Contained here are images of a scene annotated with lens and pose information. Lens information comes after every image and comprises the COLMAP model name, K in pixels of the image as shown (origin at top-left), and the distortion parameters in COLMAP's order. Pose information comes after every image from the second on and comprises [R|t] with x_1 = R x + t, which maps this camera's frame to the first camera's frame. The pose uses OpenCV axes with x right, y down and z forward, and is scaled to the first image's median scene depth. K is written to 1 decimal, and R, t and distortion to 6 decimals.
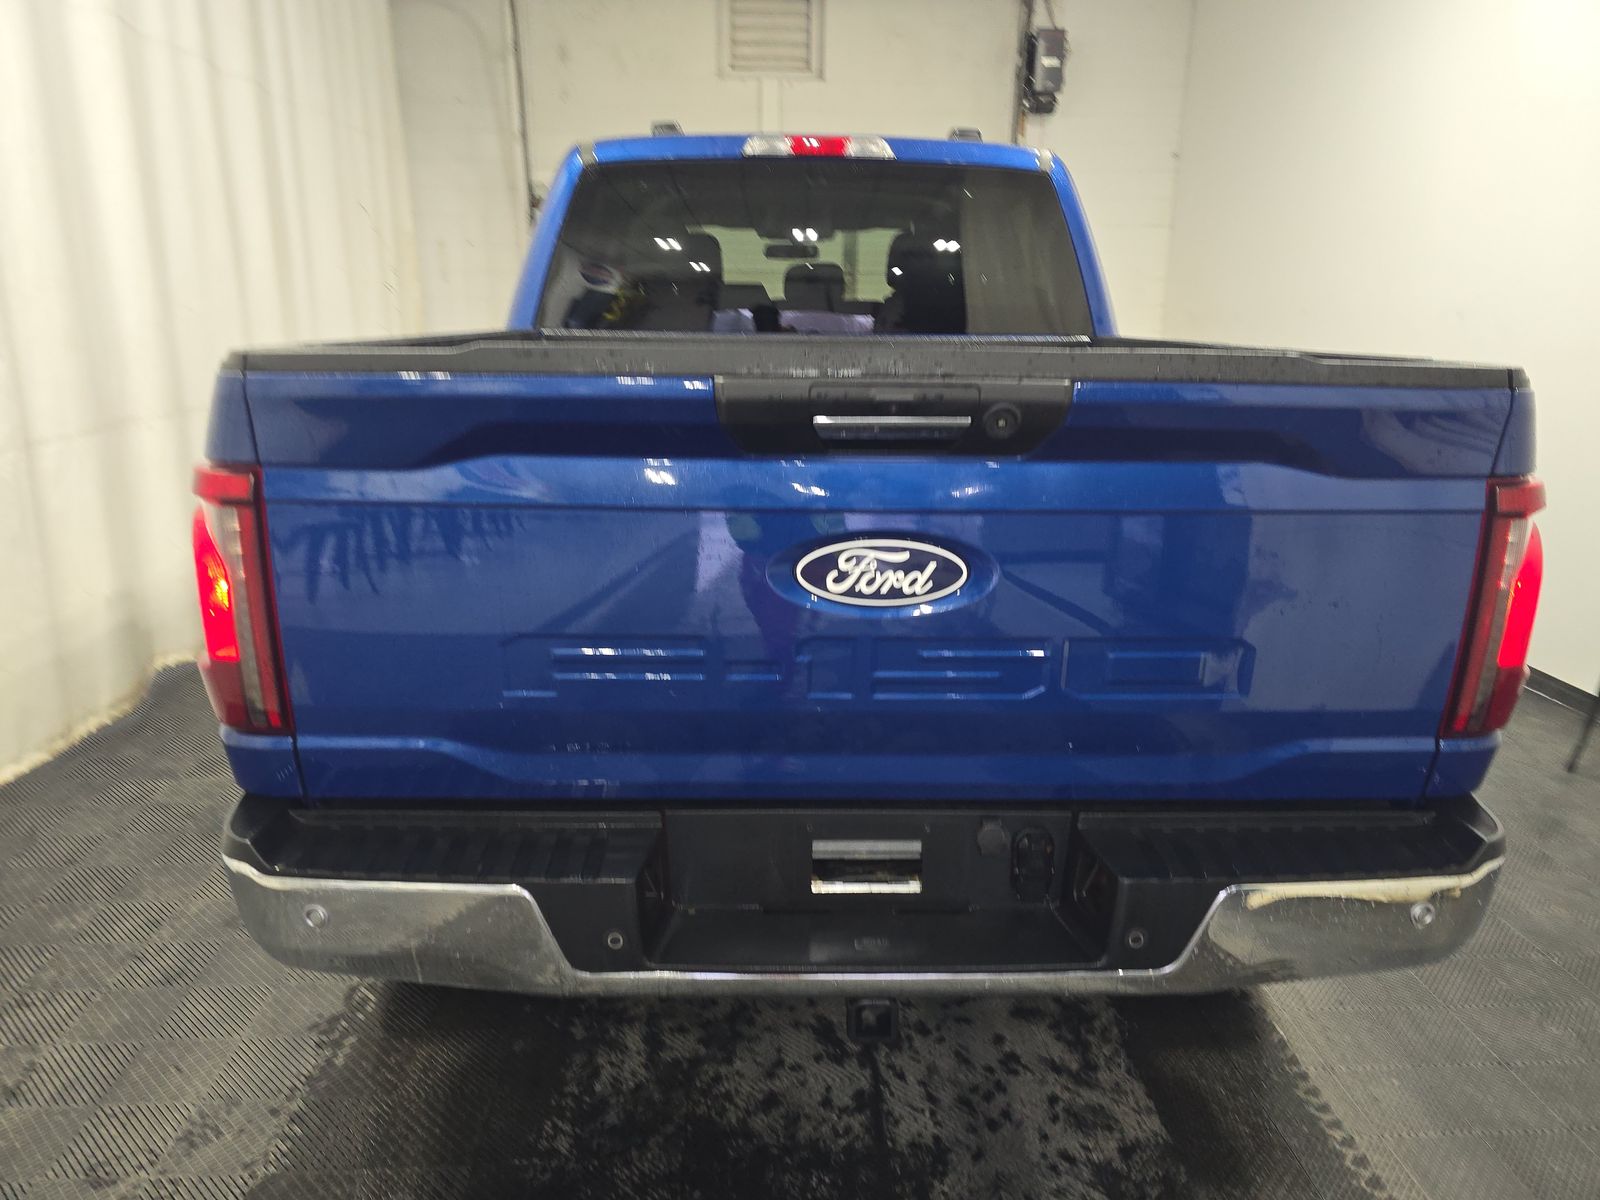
lens RADIAL K [[1048.1, 0, 792.8], [0, 1048.1, 598.1], [0, 0, 1]] dist [0.091662, -0.081466]
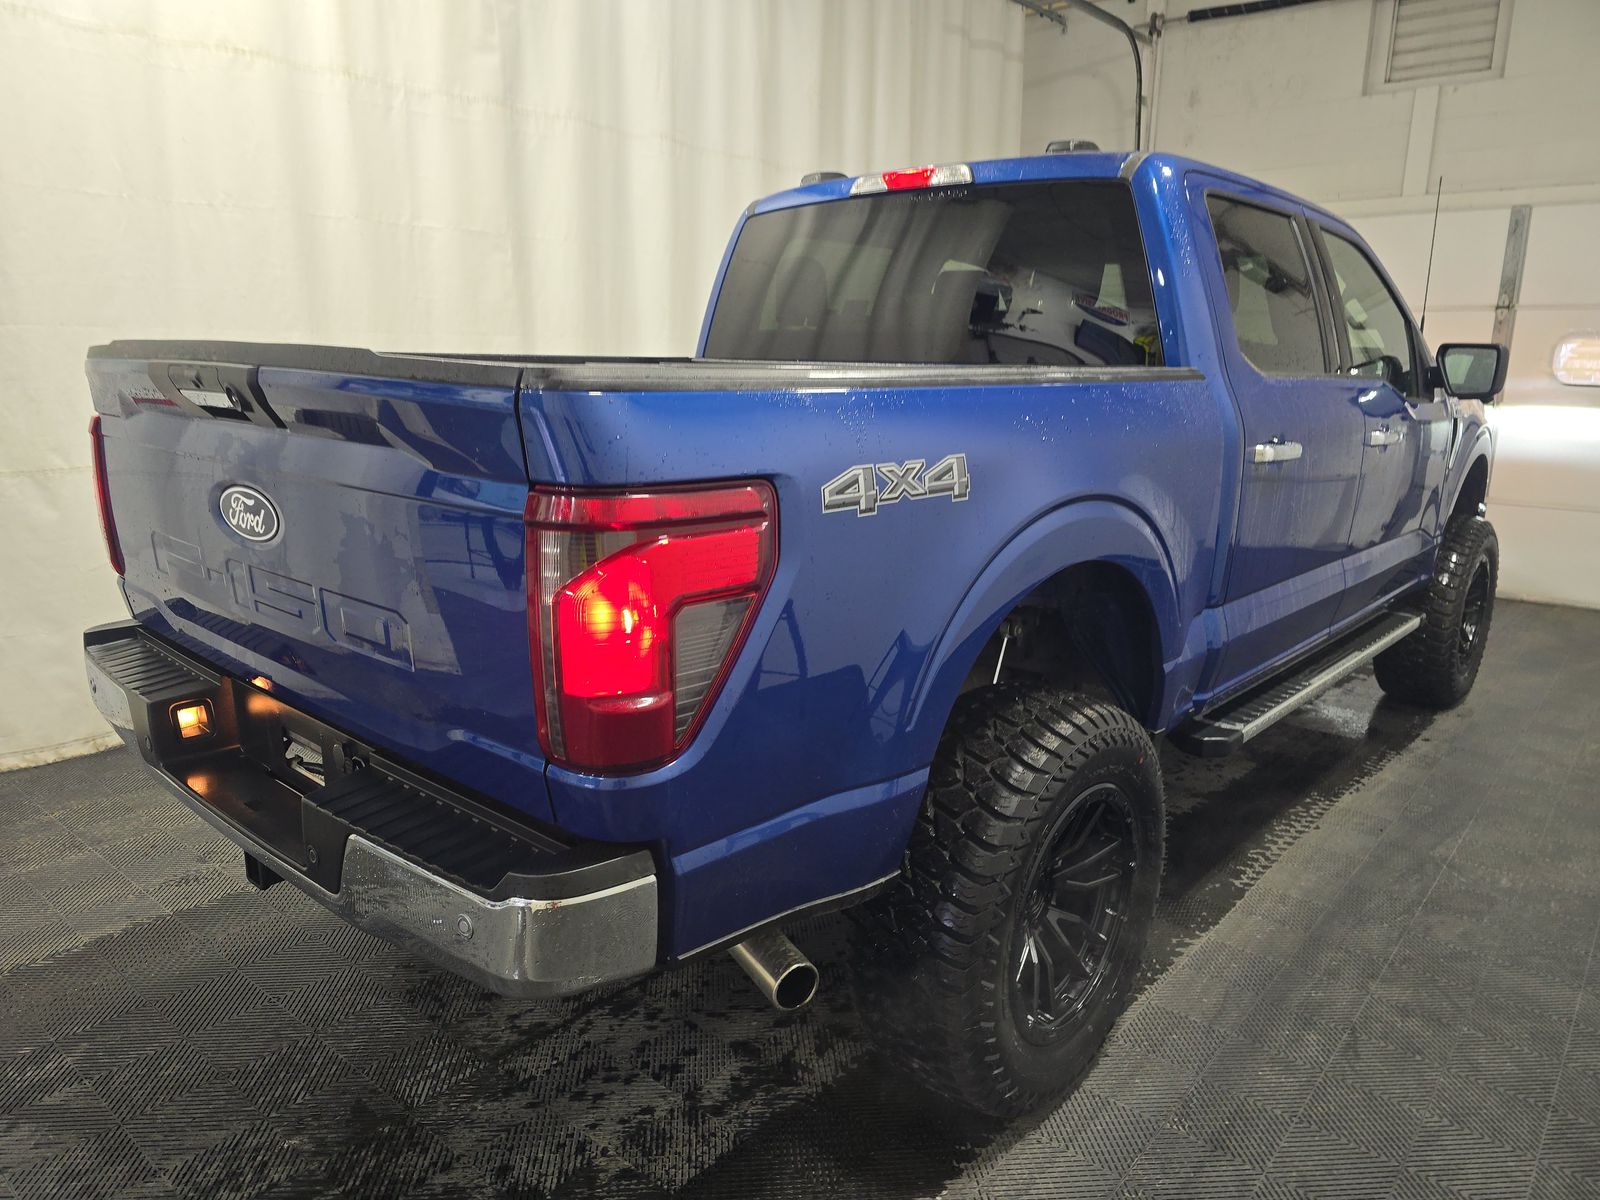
lens RADIAL K [[1055.9, 0, 800.0], [0, 1055.9, 600.0], [0, 0, 1]] dist [-0.004940, 0.023115]
pose [[0.740333, 0.165491, -0.651552, 0.660691], [-0.191858, 0.980928, 0.031150, -0.041220], [0.644281, 0.101944, 0.757964, 0.213034]]
